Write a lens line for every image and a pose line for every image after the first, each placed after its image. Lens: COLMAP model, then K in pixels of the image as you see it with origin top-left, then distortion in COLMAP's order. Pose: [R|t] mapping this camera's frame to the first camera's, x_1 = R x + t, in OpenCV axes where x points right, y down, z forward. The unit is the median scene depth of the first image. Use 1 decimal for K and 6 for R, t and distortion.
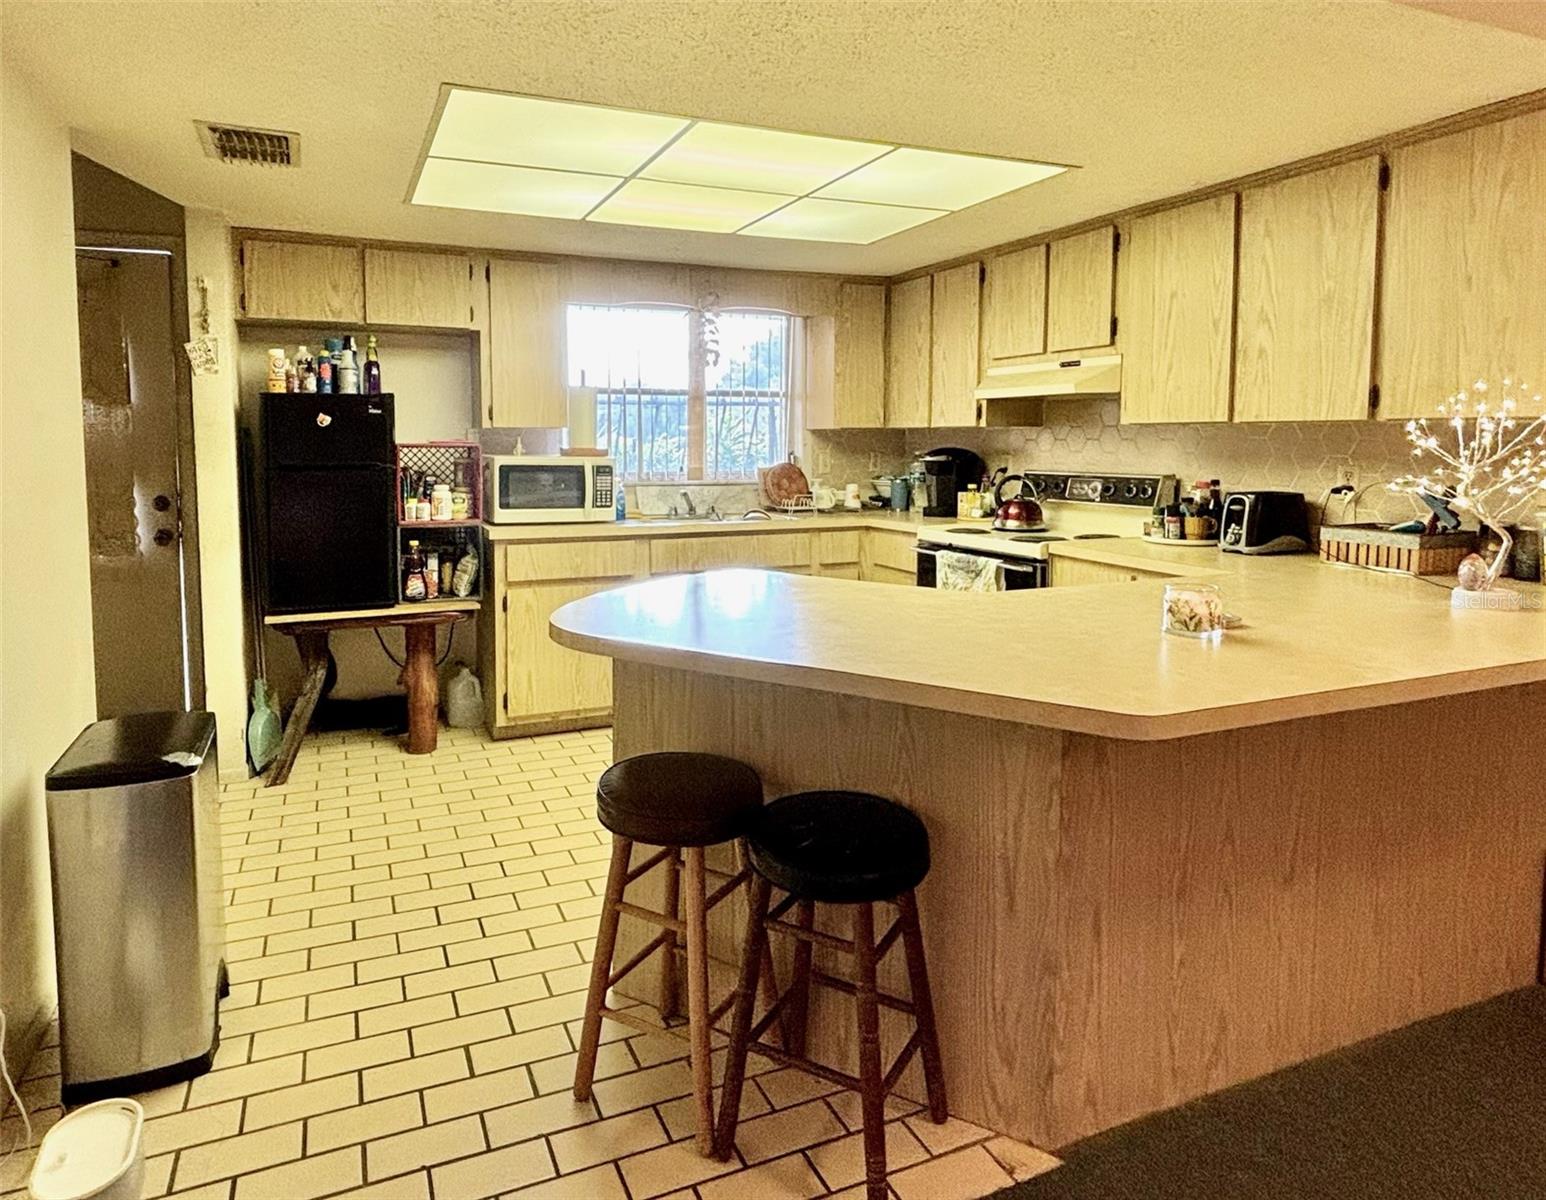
lens RADIAL K [[945.9, 0, 733.0], [0, 945.9, 512.1], [0, 0, 1]] dist [0.001696, -0.000033]
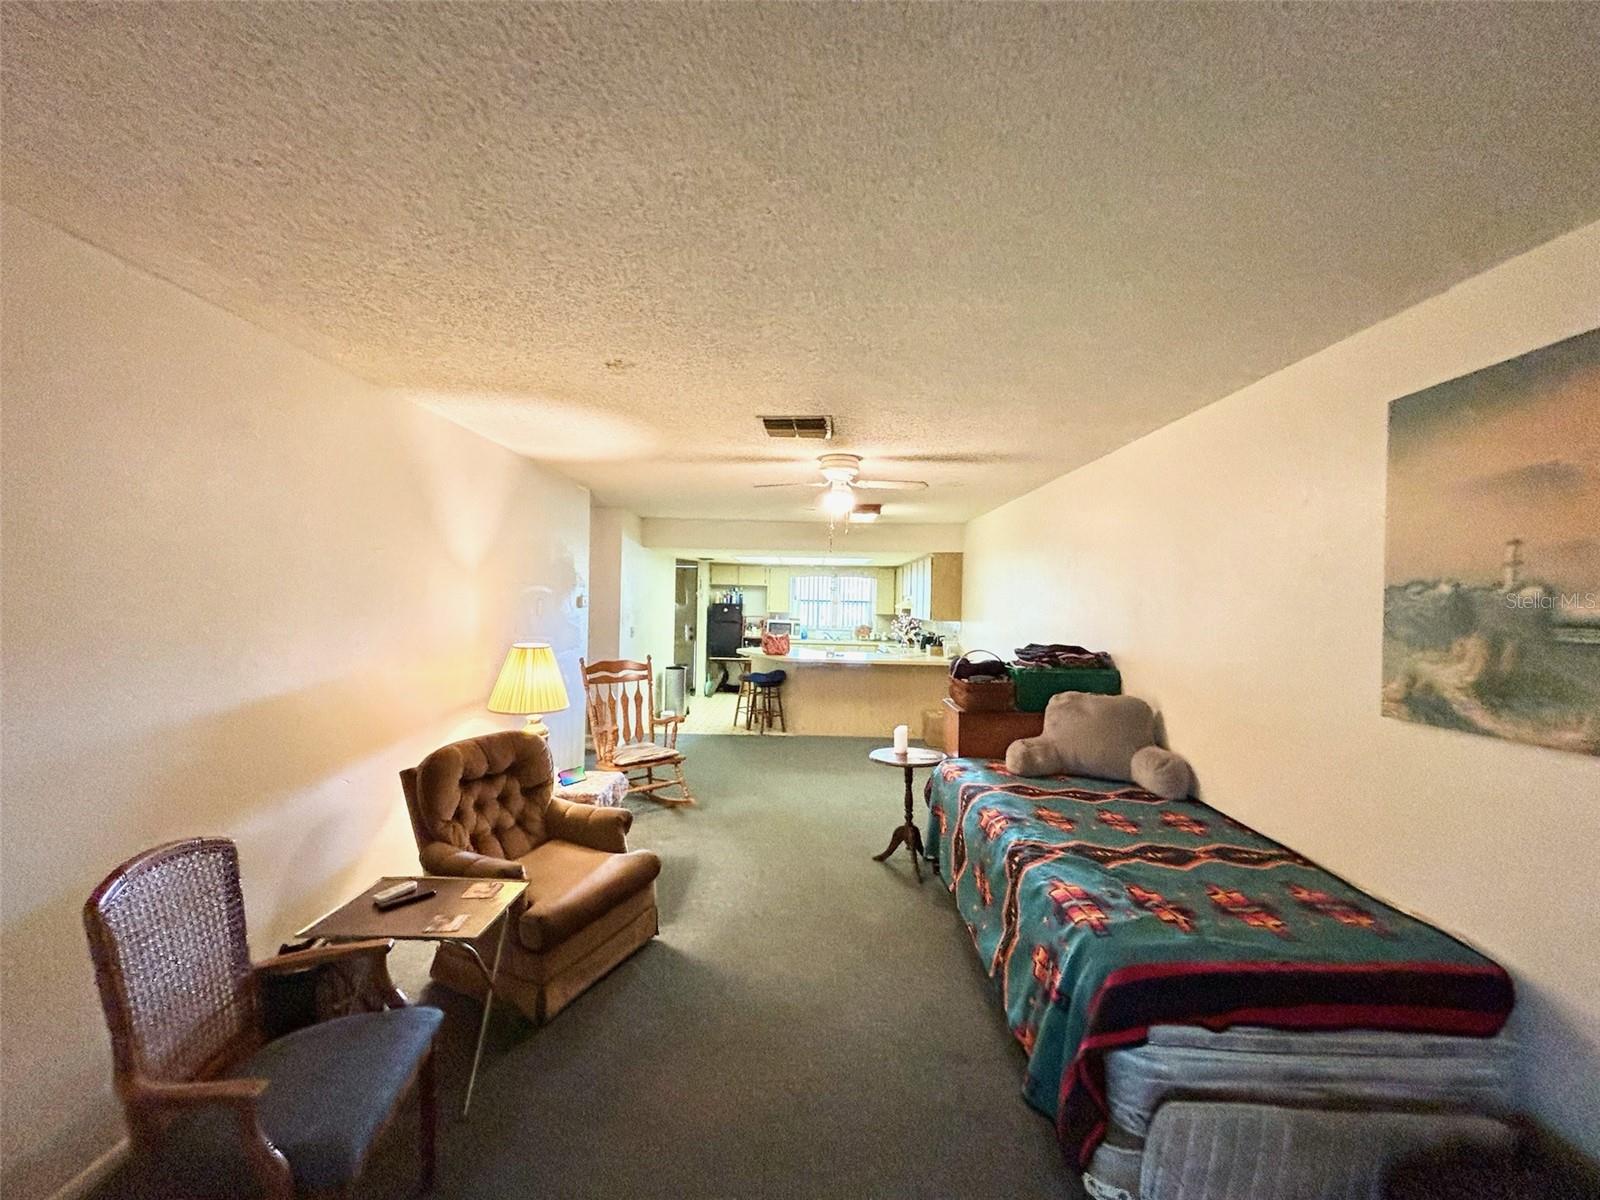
lens RADIAL K [[650.2, 0, 794.8], [0, 650.2, 600.9], [0, 0, 1]] dist [0.002137, -0.001498]
pose [[0.922263, 0.014395, -0.386295, 0.850047], [-0.047786, 0.995887, -0.076975, 0.059645], [0.383598, 0.089450, 0.919158, -1.348914]]
